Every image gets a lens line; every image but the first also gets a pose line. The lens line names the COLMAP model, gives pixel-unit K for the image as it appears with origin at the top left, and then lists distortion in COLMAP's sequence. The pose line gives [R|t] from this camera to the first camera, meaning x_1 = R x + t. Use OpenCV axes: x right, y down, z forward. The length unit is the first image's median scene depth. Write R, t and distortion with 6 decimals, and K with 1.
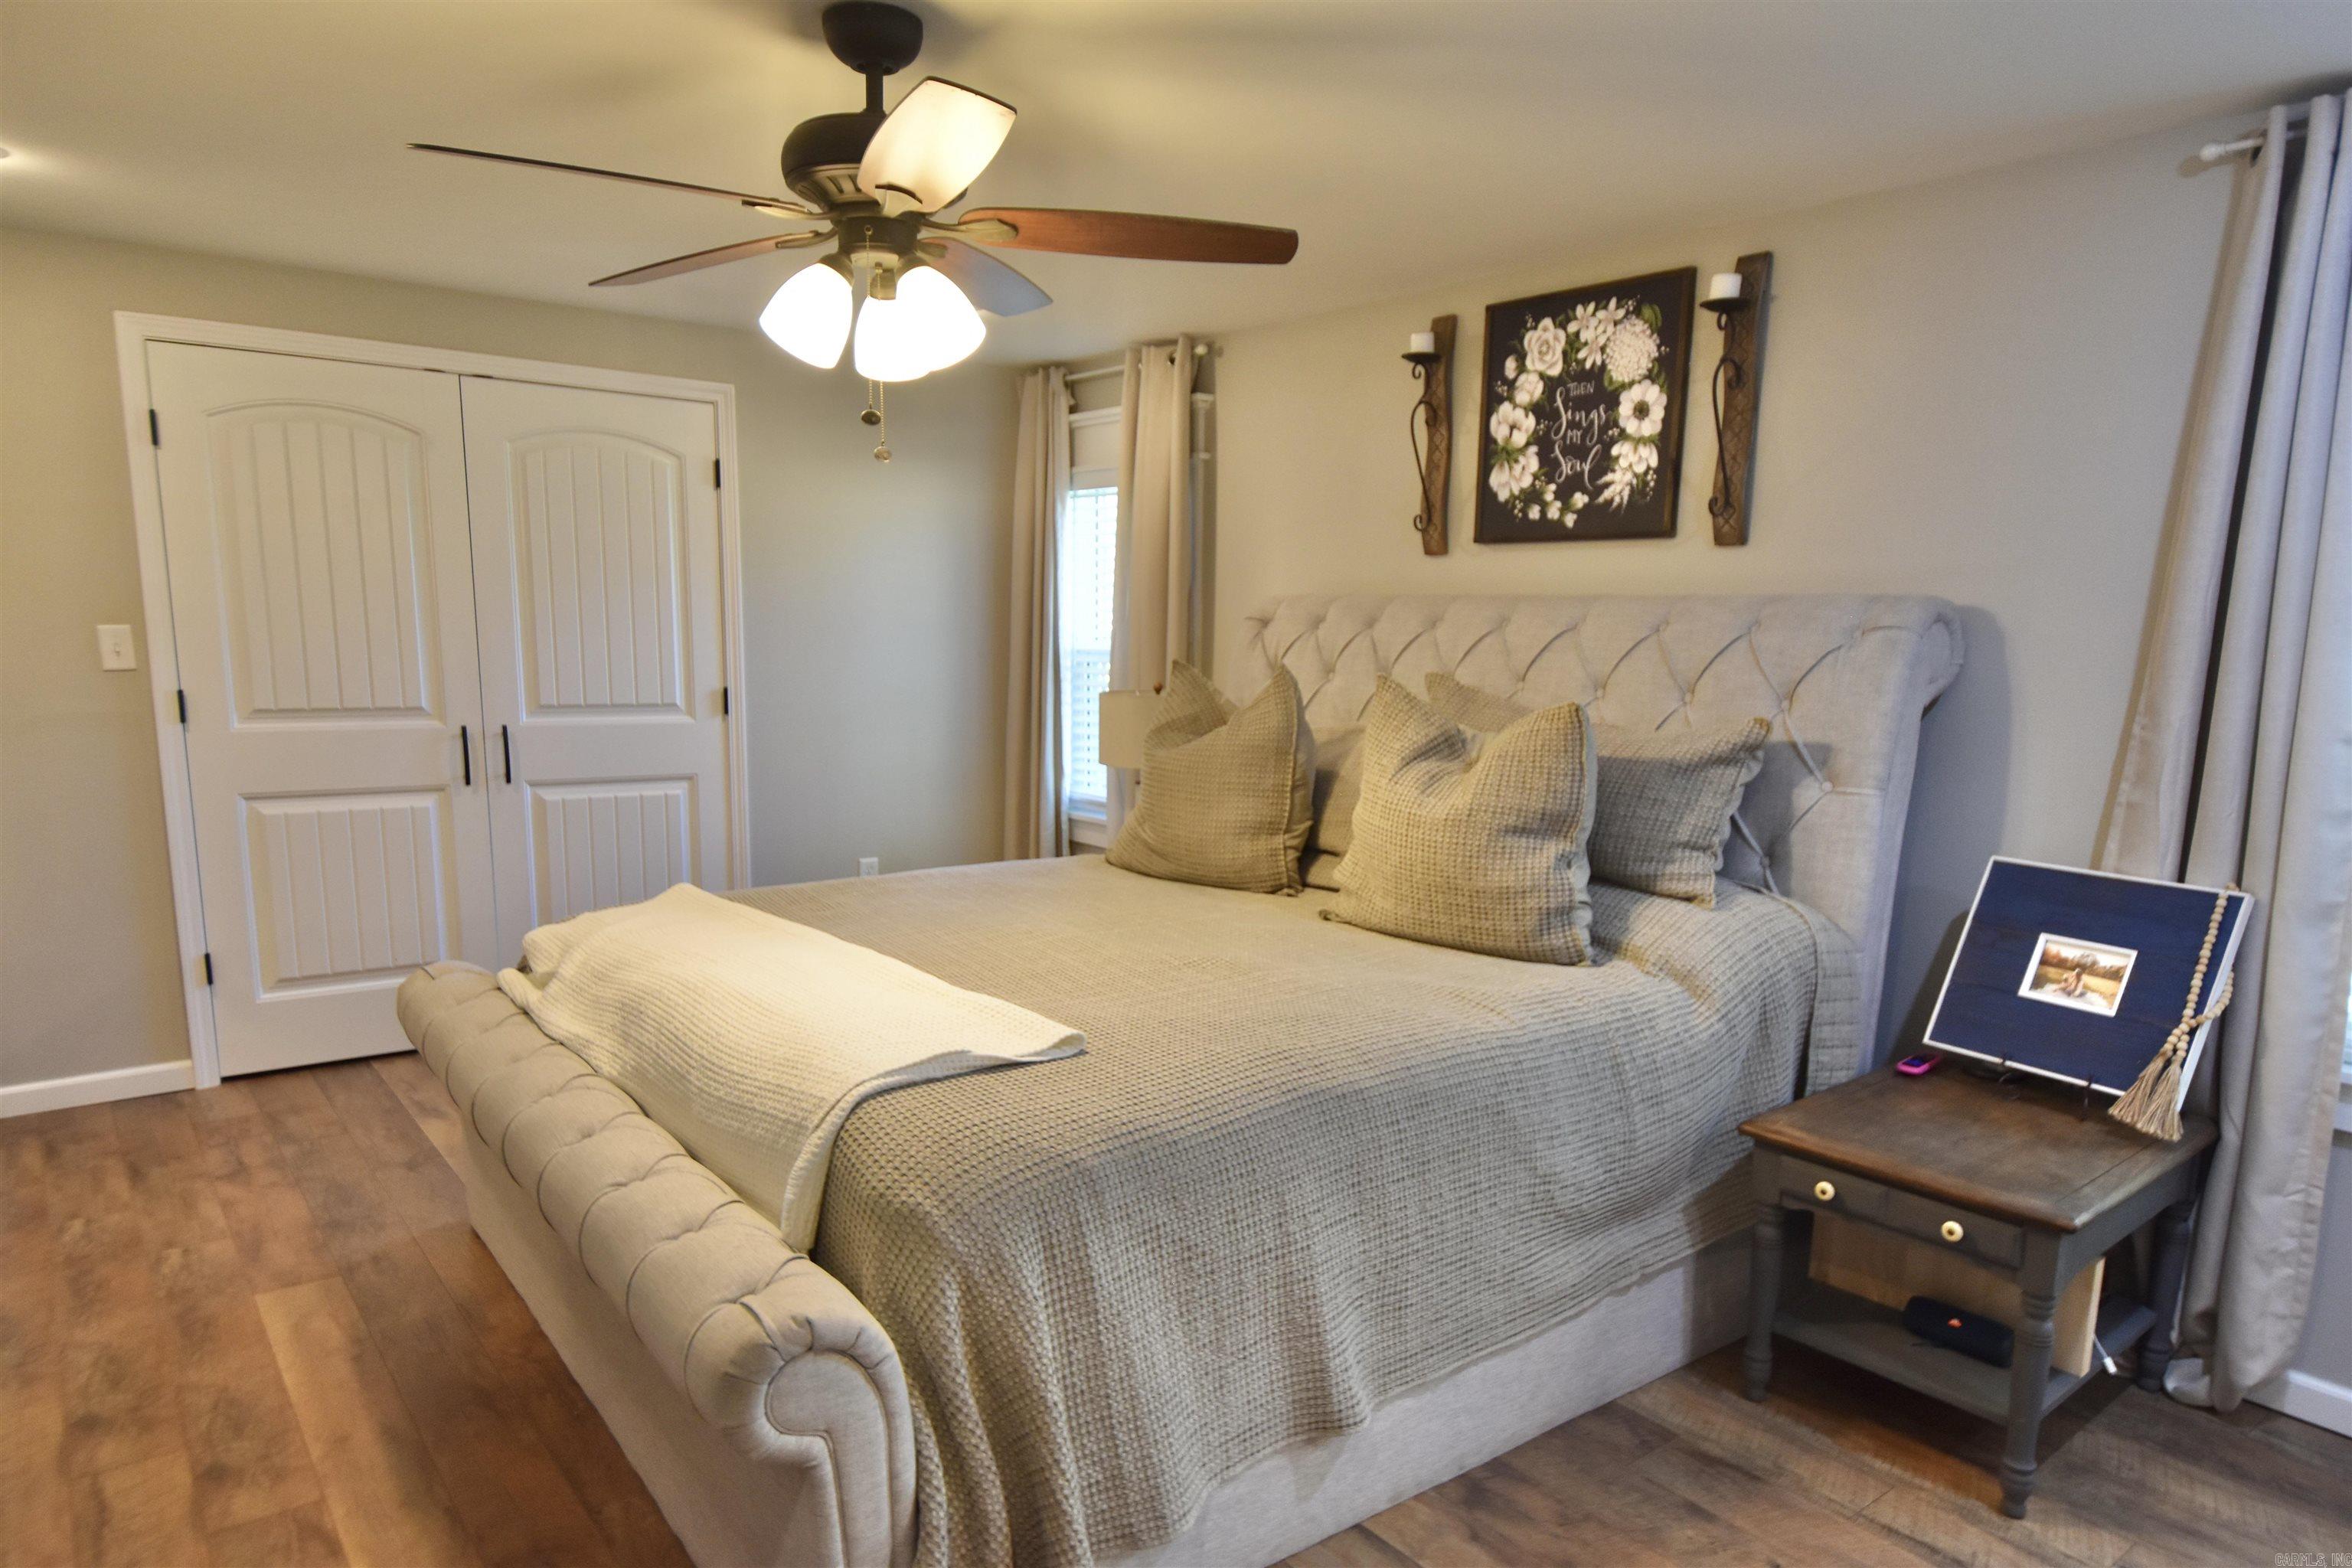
lens RADIAL K [[1431.4, 0, 1182.8], [0, 1431.4, 888.9], [0, 0, 1]] dist [0.011278, -0.002185]
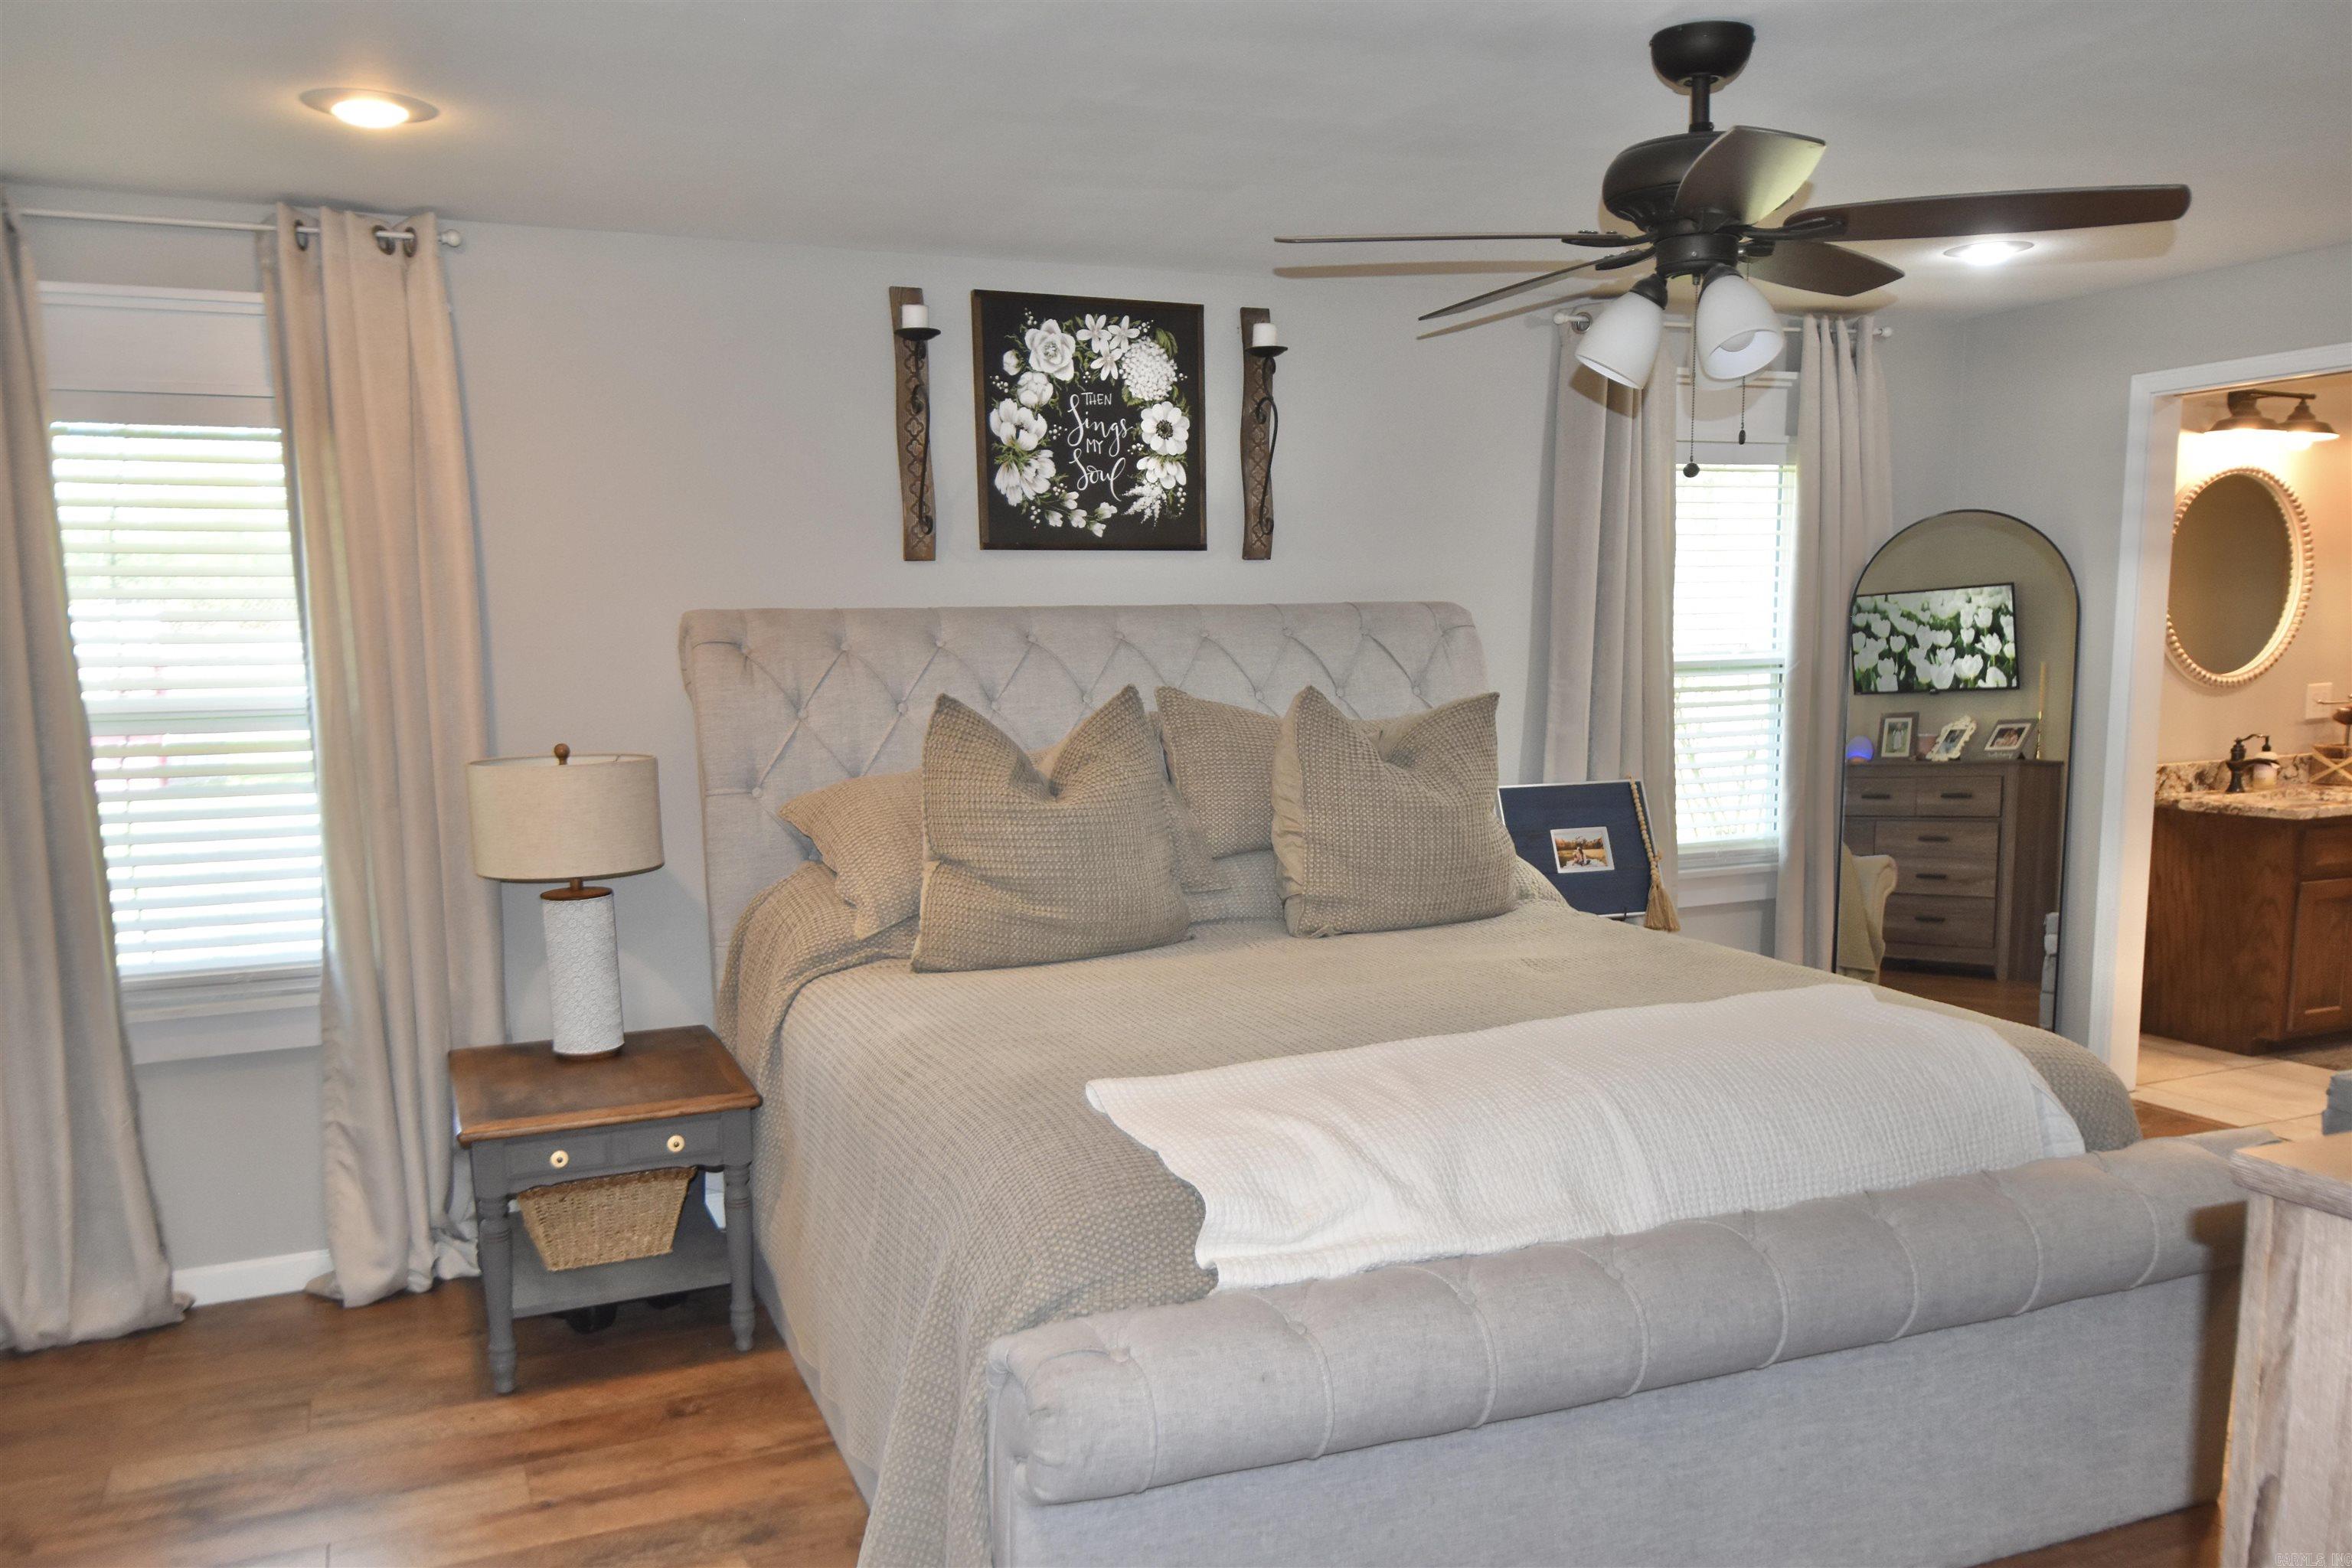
lens RADIAL K [[1762.9, 0, 1176.1], [0, 1762.9, 888.7], [0, 0, 1]] dist [0.040599, -0.019607]
pose [[0.270164, -0.174808, 0.946812, -0.928149], [0.195863, 0.972796, 0.123717, -0.158471], [-0.942682, 0.152022, 0.297053, 0.633270]]
